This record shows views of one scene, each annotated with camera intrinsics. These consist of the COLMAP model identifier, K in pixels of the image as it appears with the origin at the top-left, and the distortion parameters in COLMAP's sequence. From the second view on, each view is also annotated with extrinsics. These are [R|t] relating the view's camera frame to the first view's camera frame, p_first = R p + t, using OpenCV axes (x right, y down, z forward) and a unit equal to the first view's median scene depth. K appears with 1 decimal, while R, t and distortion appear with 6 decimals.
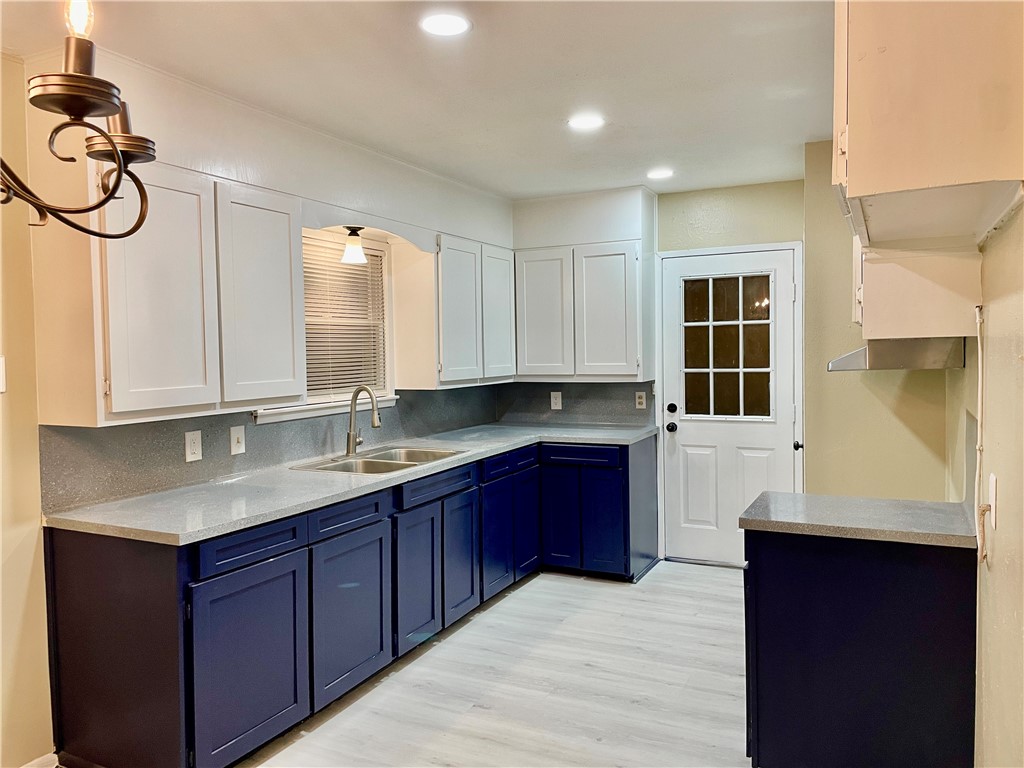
lens RADIAL K [[771.2, 0, 506.1], [0, 771.2, 376.6], [0, 0, 1]] dist [0.105325, -0.138456]
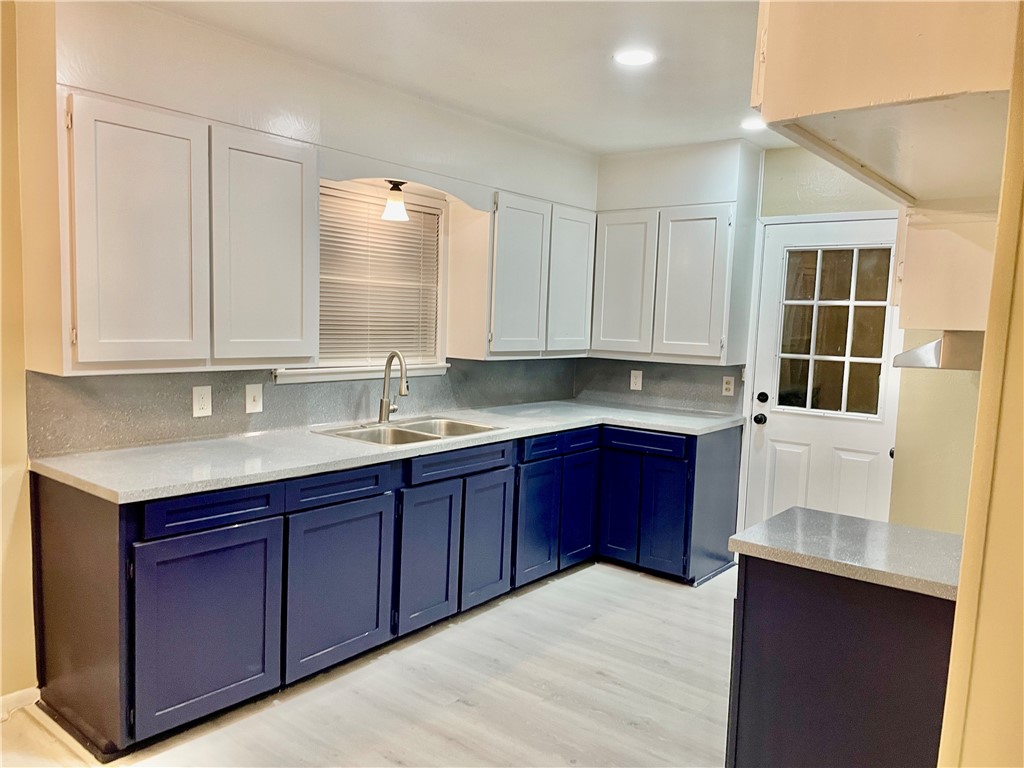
lens RADIAL K [[769.2, 0, 504.0], [0, 769.2, 393.6], [0, 0, 1]] dist [0.095146, -0.130803]
pose [[0.975159, 0.071591, -0.209619, 0.135315], [-0.058503, 0.995969, 0.067995, -0.007741], [0.213641, -0.054043, 0.975416, 0.093398]]
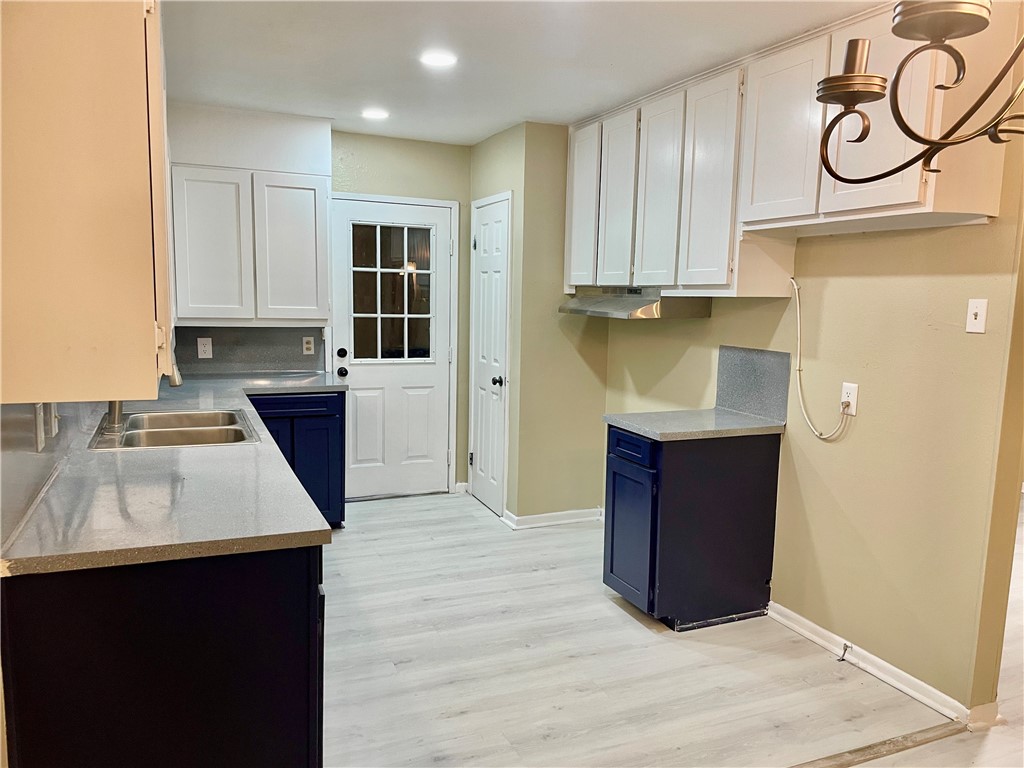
lens RADIAL K [[769.8, 0, 523.3], [0, 769.8, 396.9], [0, 0, 1]] dist [0.092409, -0.124847]
pose [[0.642368, -0.070934, 0.763107, -0.485823], [-0.005175, 0.995283, 0.096872, -0.001133], [-0.766379, -0.066176, 0.638971, 0.214957]]
